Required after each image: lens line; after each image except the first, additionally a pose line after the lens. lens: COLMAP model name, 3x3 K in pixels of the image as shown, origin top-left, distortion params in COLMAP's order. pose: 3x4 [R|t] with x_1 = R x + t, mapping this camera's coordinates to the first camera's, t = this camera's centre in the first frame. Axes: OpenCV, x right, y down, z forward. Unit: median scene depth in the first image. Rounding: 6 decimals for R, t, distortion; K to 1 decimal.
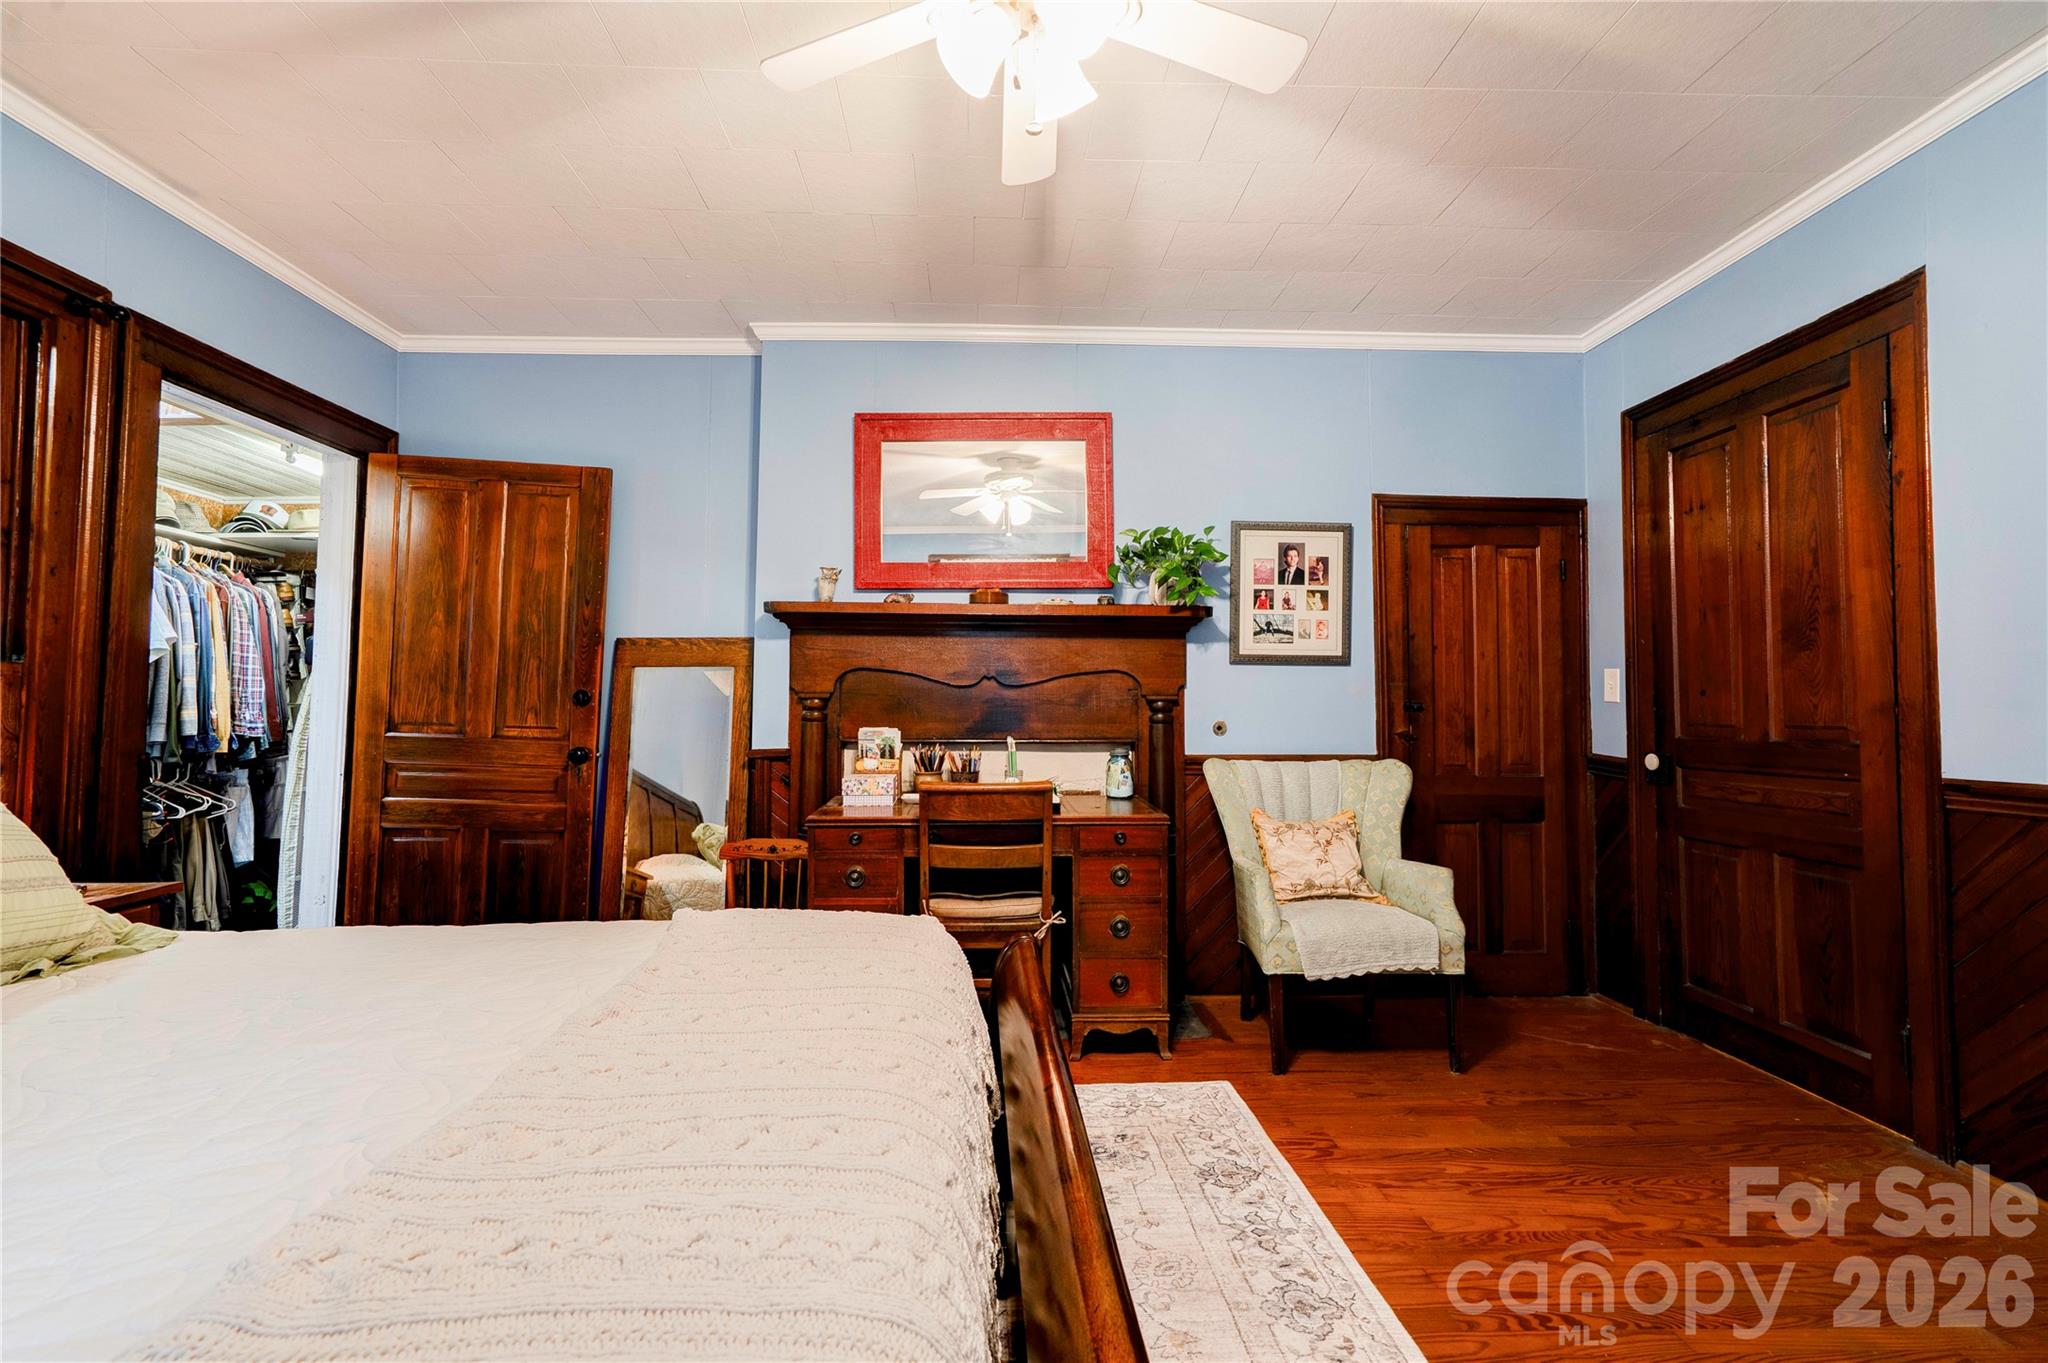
lens RADIAL K [[946.6, 0, 1005.3], [0, 946.6, 680.7], [0, 0, 1]] dist [-0.004607, 0.011069]
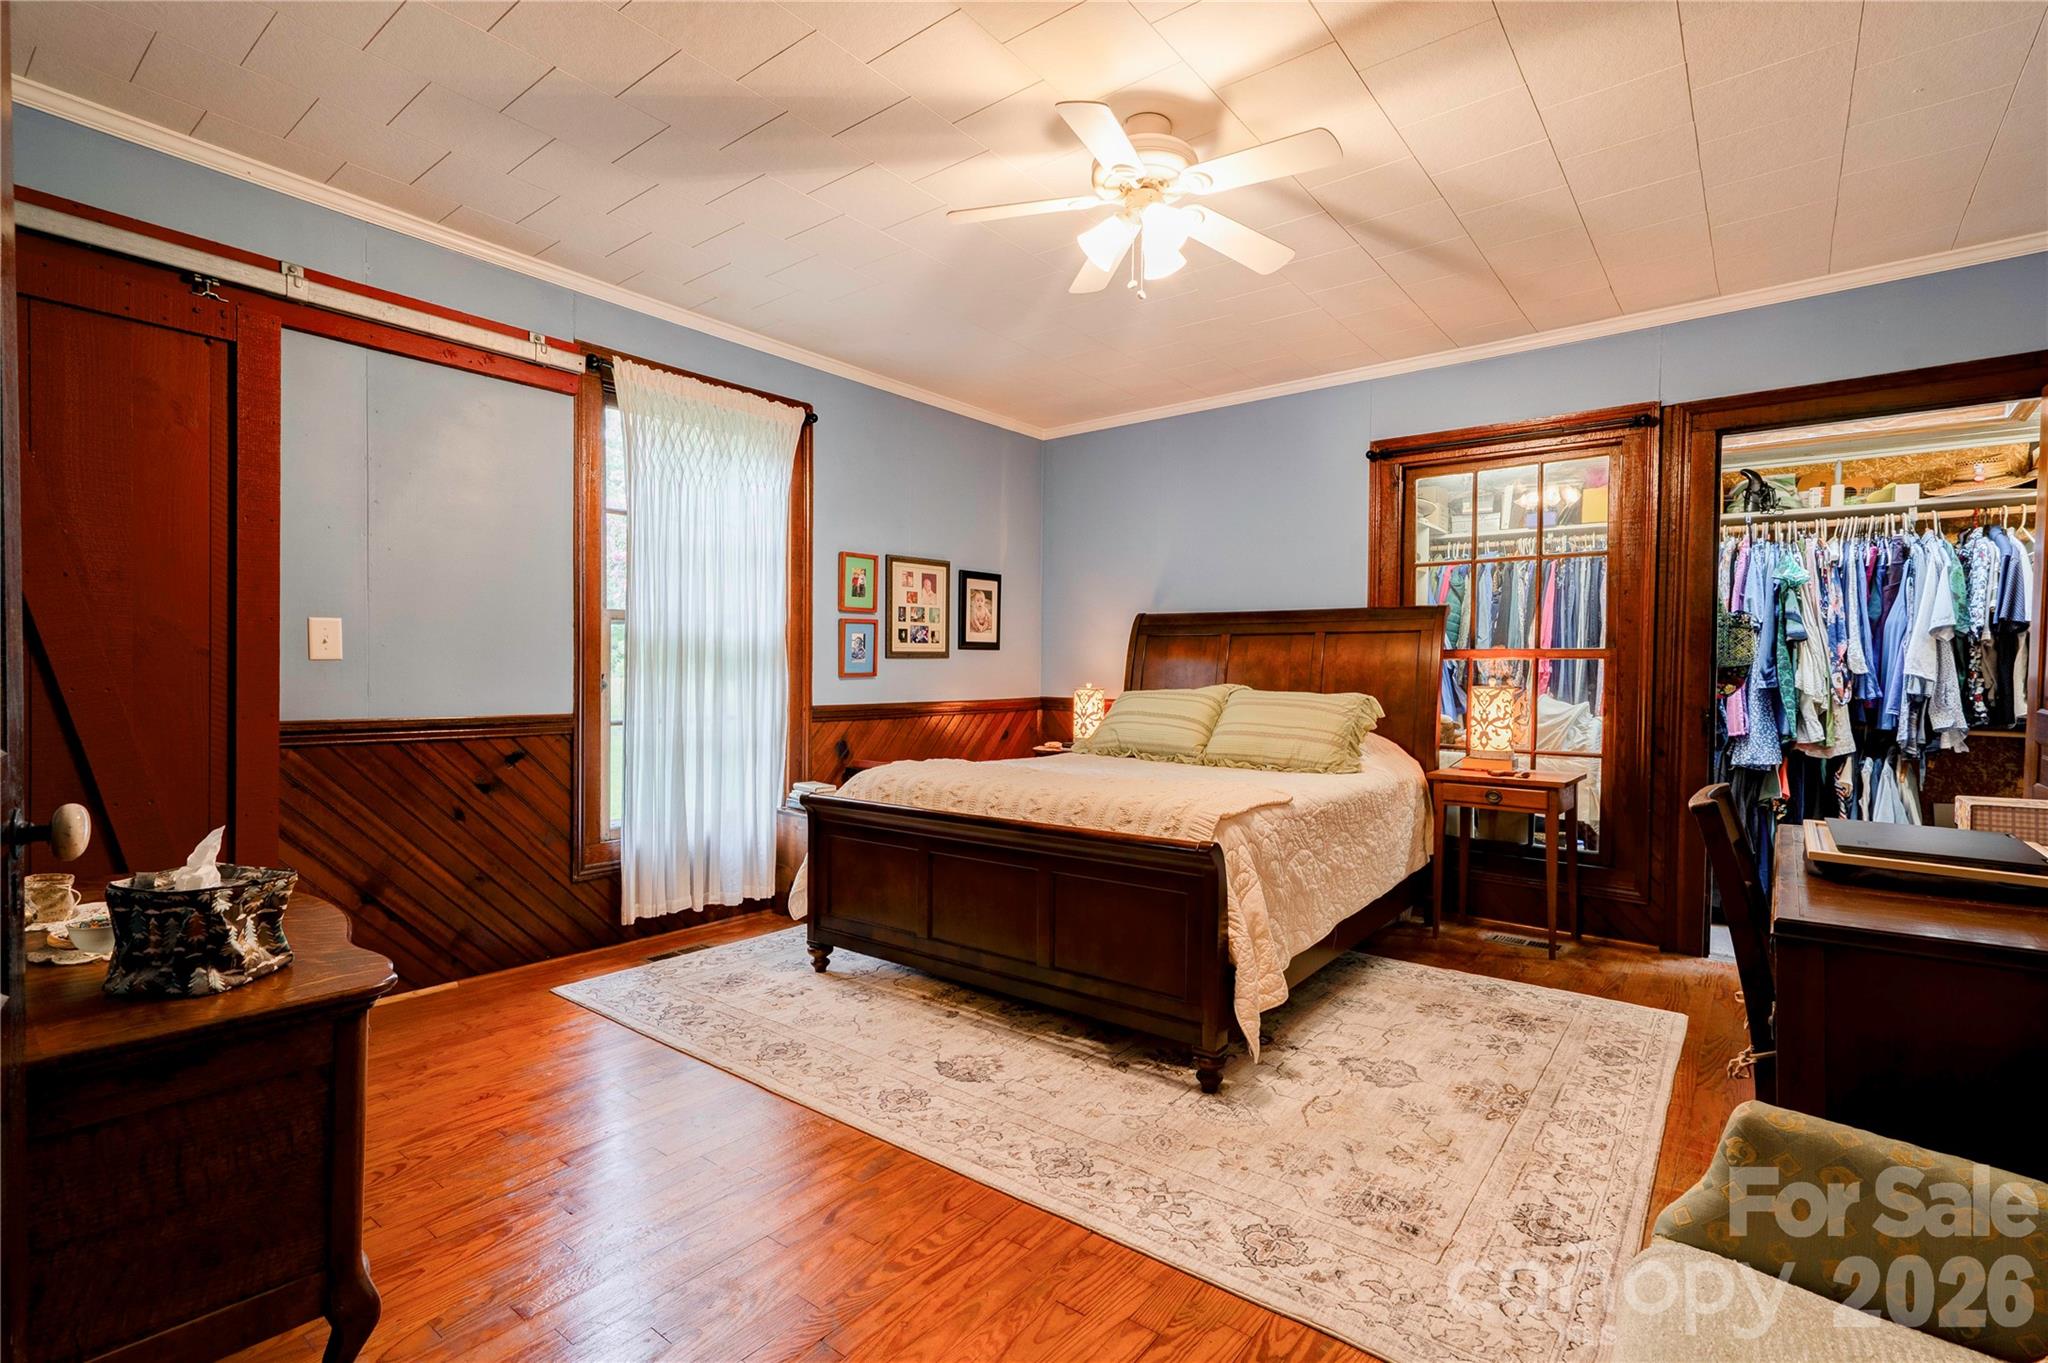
lens RADIAL K [[946.6, 0, 1012.1], [0, 946.6, 687.0], [0, 0, 1]] dist [-0.004607, 0.011069]
pose [[-0.654000, 0.006929, -0.756463, 0.623123], [0.011166, 0.999938, -0.000495, 0.024320], [0.756413, -0.008770, -0.654036, 0.857977]]
